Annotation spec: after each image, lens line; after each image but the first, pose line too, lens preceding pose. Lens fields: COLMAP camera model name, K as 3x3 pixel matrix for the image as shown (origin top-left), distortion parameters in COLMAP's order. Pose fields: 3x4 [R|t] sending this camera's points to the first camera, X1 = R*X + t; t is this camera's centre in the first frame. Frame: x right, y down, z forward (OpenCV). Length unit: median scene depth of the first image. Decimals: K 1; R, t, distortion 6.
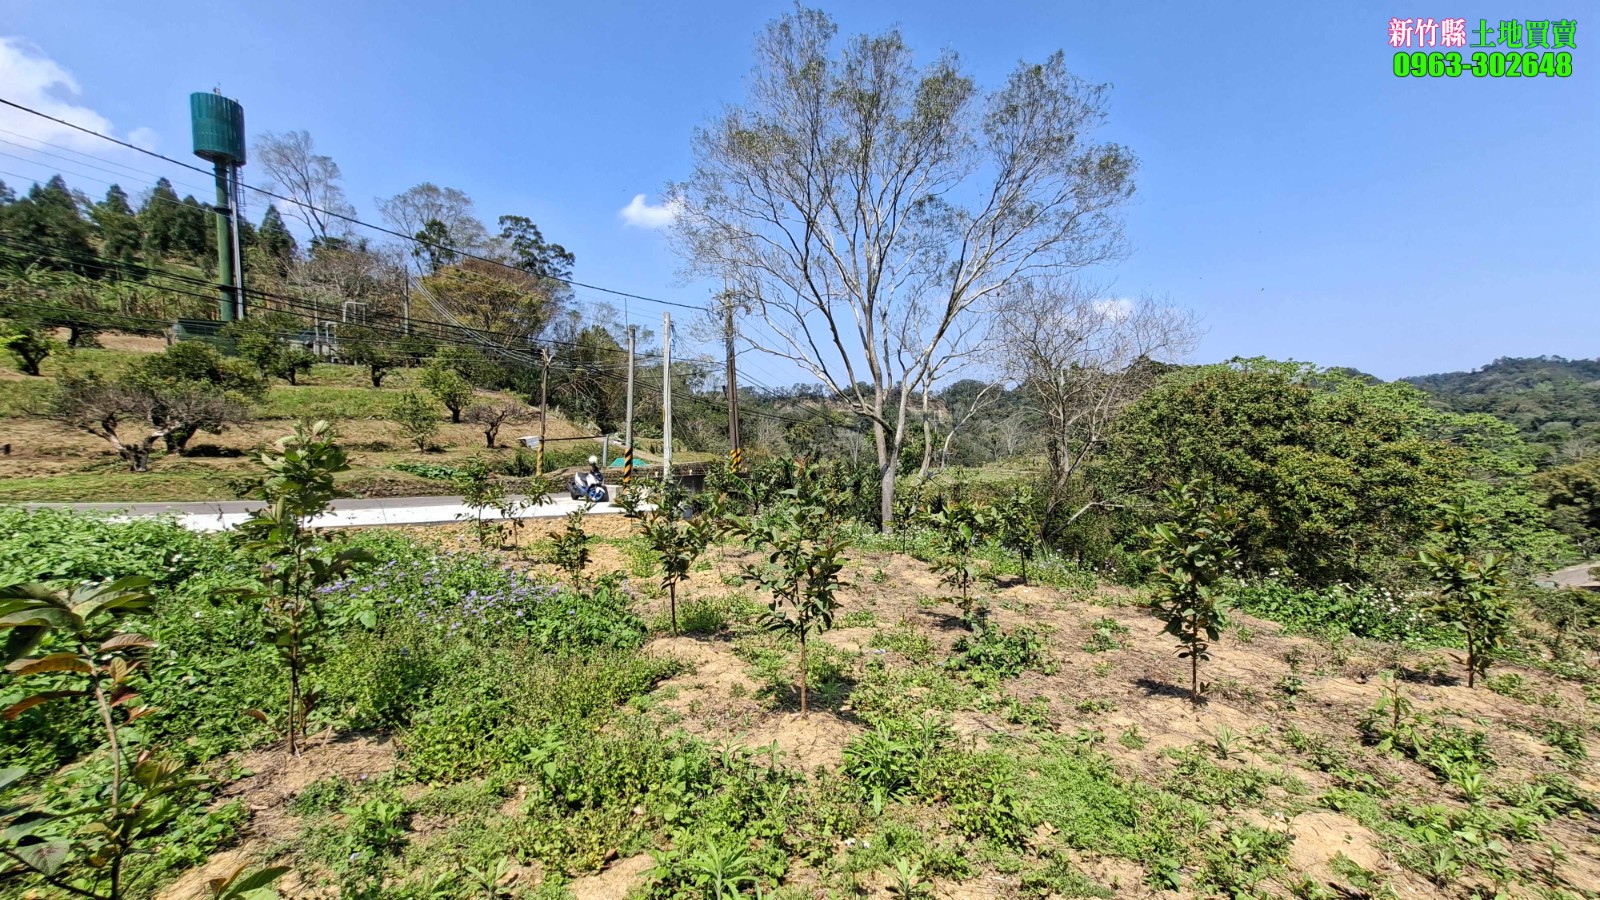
lens RADIAL K [[635.7, 0, 800.0], [0, 635.7, 450.0], [0, 0, 1]] dist [-0.001224, 0.000078]
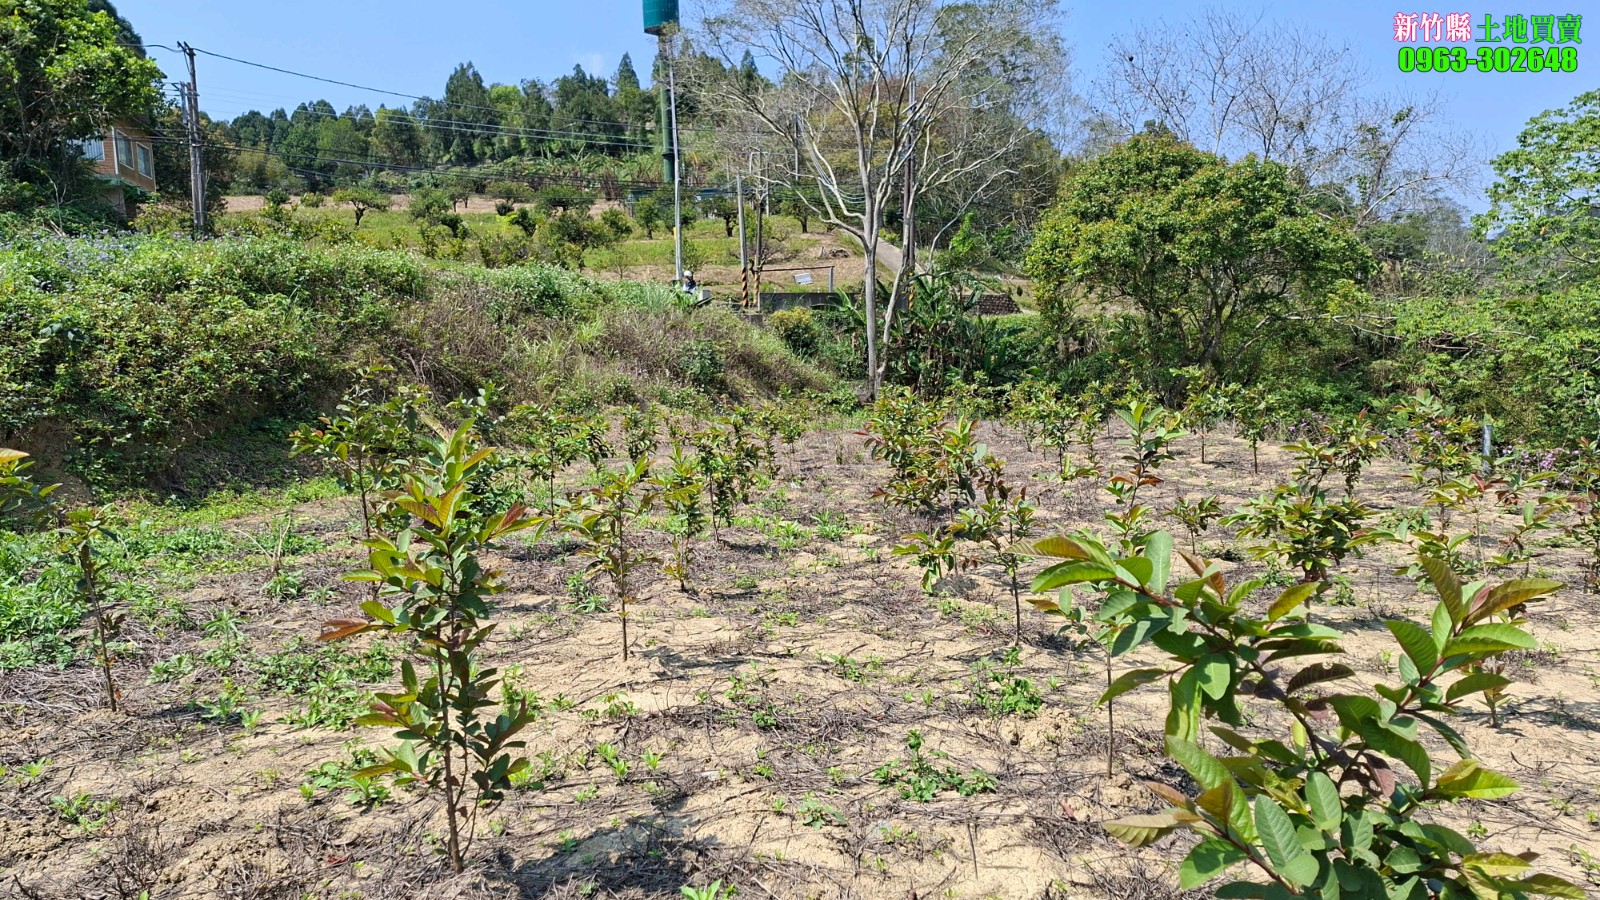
lens RADIAL K [[1102.7, 0, 789.7], [0, 1102.7, 442.7], [0, 0, 1]] dist [0.126332, -0.177128]
pose [[0.697305, 0.059585, -0.714293, 0.688678], [0.005486, 0.996066, 0.088446, 0.074234], [0.716753, -0.065592, 0.694235, -0.222568]]
